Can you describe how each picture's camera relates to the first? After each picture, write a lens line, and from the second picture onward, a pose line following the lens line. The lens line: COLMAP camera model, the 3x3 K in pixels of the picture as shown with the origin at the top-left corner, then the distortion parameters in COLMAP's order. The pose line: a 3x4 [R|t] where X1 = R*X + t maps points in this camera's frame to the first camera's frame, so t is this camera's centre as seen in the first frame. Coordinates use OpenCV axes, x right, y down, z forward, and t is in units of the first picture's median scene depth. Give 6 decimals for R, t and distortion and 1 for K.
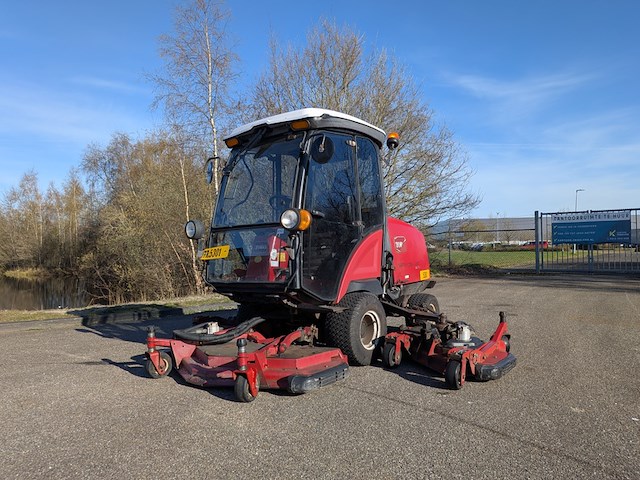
lens RADIAL K [[468.6, 0, 319.8], [0, 468.6, 236.8], [0, 0, 1]] dist [0.013173, -0.022991]
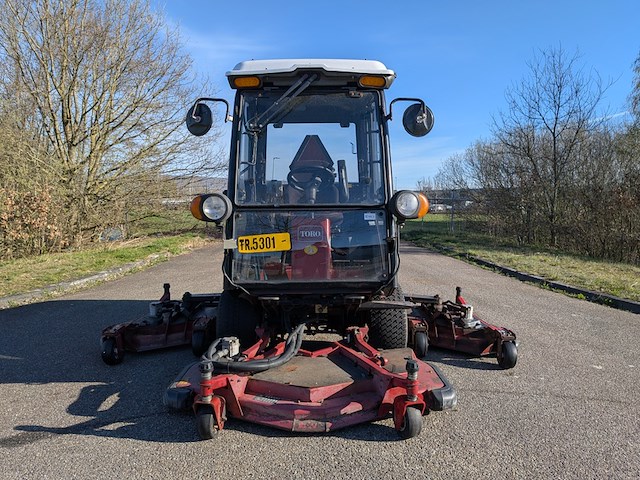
lens RADIAL K [[468.6, 0, 318.6], [0, 468.6, 245.5], [0, 0, 1]] dist [0.013173, -0.022991]
pose [[0.773974, -0.028752, 0.632564, -0.160717], [-0.040538, 0.994669, 0.094812, -0.008490], [-0.631918, -0.099025, 0.768683, 0.107663]]
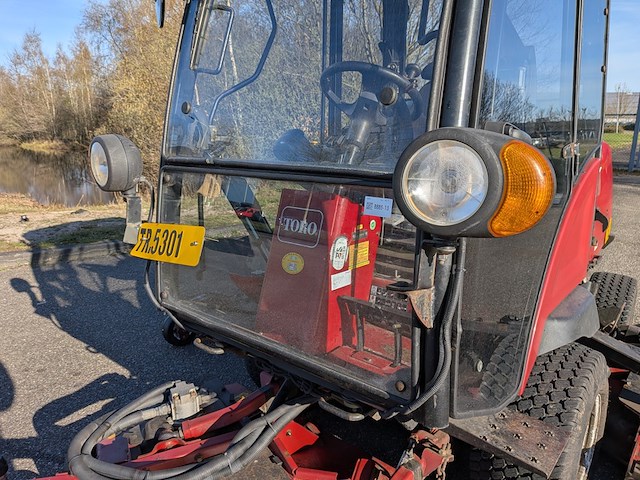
lens RADIAL K [[468.6, 0, 322.0], [0, 468.6, 235.4], [0, 0, 1]] dist [0.013173, -0.022991]
pose [[0.998515, 0.026308, -0.047694, -0.025131], [-0.012838, 0.964625, 0.263315, -0.016207], [0.052934, -0.262312, 0.963530, 0.180832]]
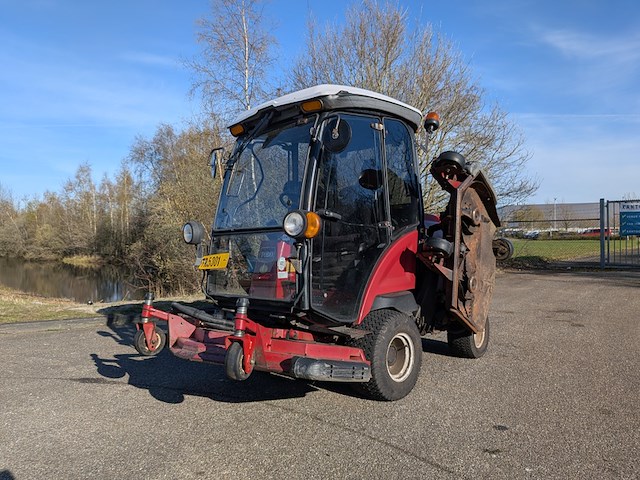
lens RADIAL K [[468.6, 0, 315.4], [0, 468.6, 234.1], [0, 0, 1]] dist [0.013173, -0.022991]
pose [[0.994164, -0.001099, -0.107871, 0.013268], [0.003594, 0.999730, 0.022939, -0.008890], [0.107817, -0.023193, 0.993900, 0.048226]]
